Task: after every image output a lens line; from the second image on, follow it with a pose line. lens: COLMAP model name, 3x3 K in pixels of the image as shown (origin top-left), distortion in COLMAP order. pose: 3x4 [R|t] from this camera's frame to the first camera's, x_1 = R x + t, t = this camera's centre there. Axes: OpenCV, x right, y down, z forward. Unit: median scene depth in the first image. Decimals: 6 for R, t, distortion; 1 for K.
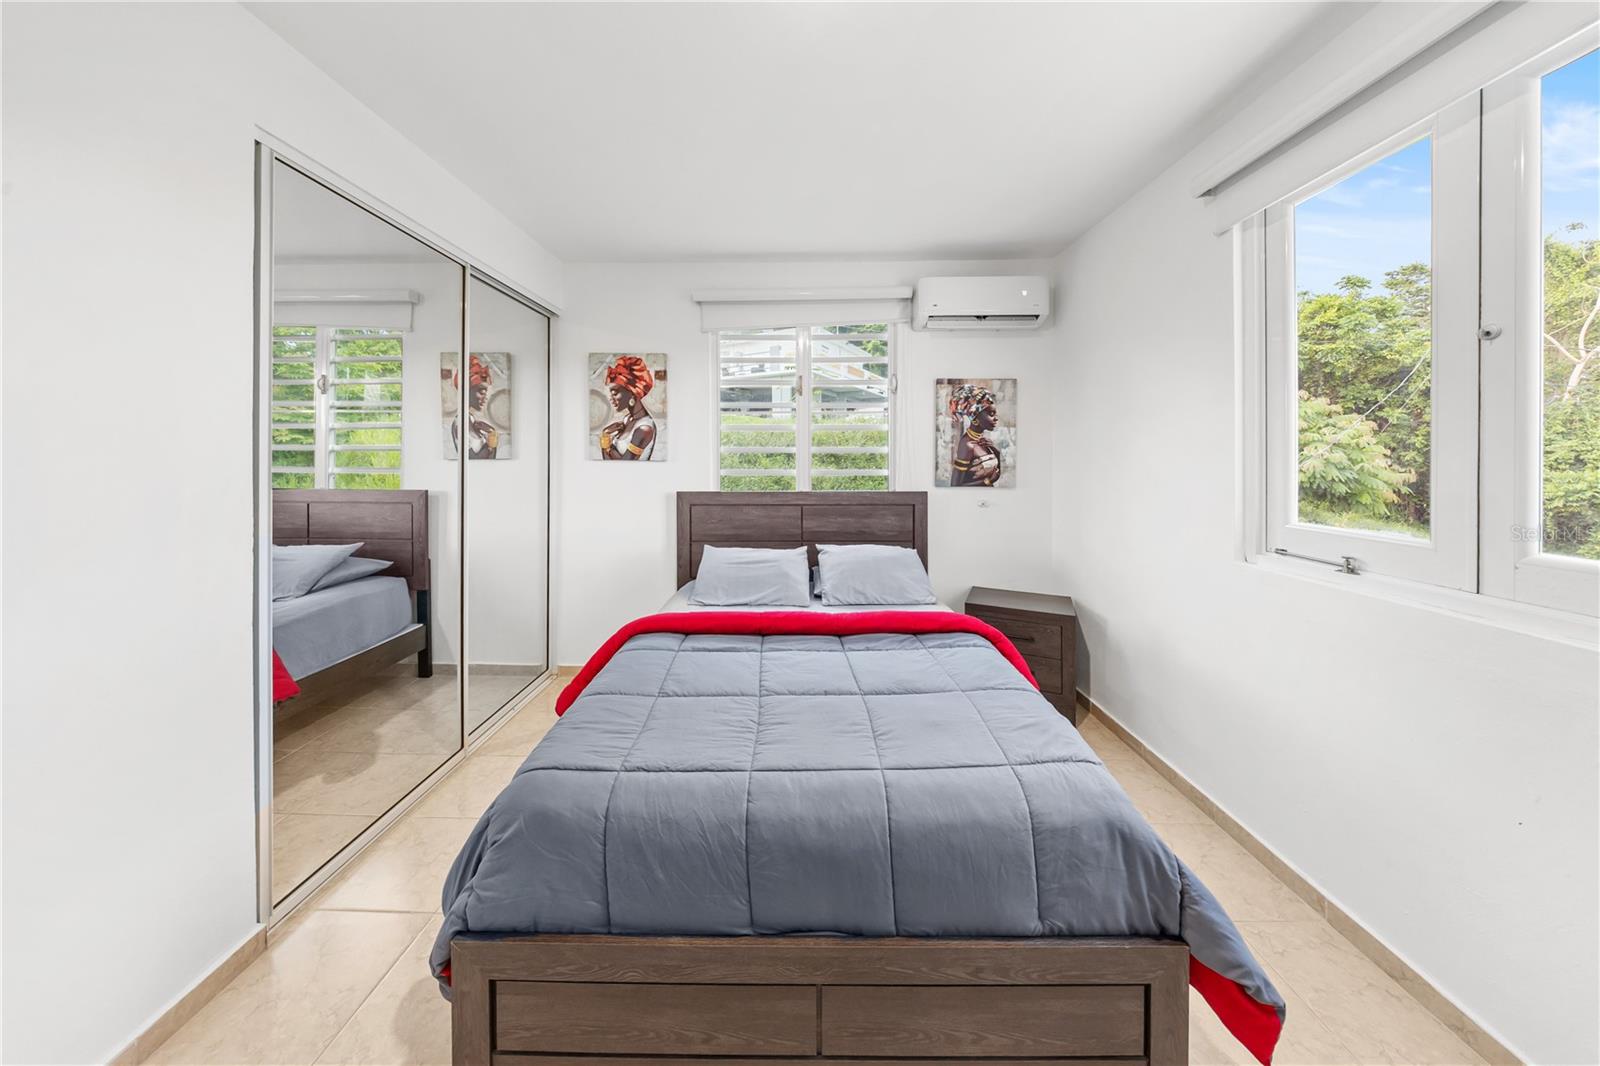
lens RADIAL K [[486.7, 0, 795.5], [0, 486.7, 464.2], [0, 0, 1]] dist [0.000088, -0.000024]
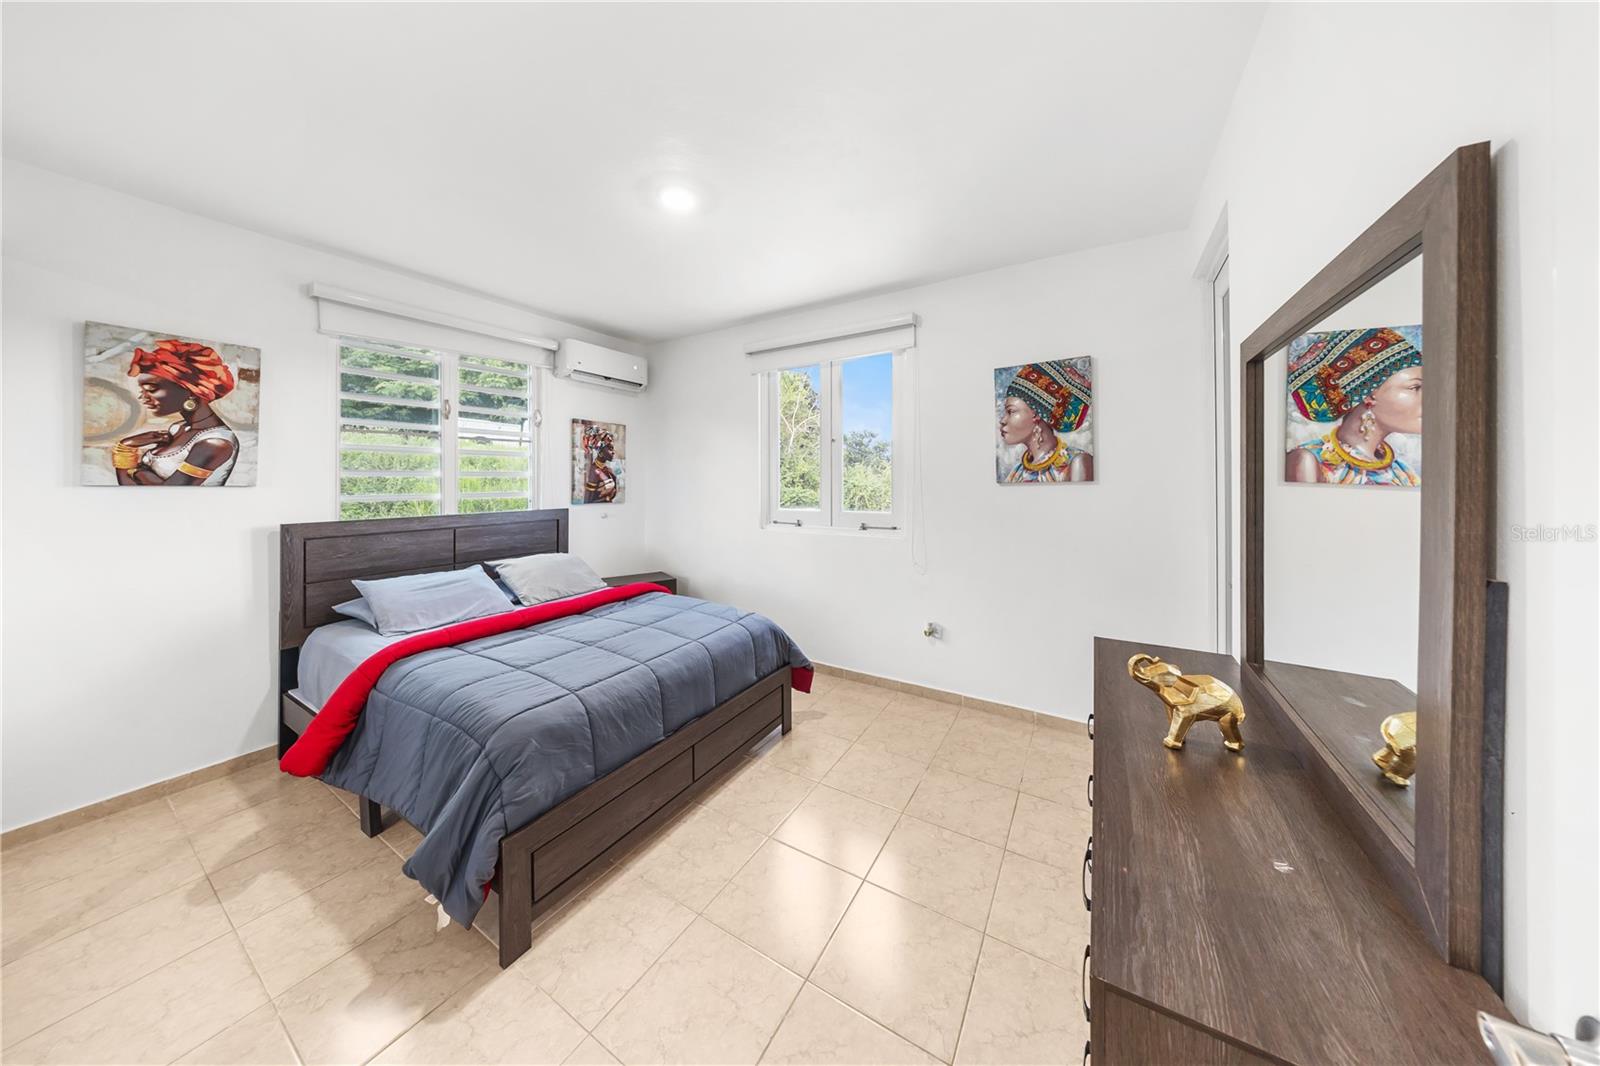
lens RADIAL K [[486.7, 0, 795.5], [0, 486.7, 464.2], [0, 0, 1]] dist [0.000088, -0.000024]
pose [[0.511931, 0.027720, 0.858579, -0.497910], [0.013087, 0.999112, -0.040060, 0.000597], [-0.858927, 0.031744, 0.511114, -0.137735]]
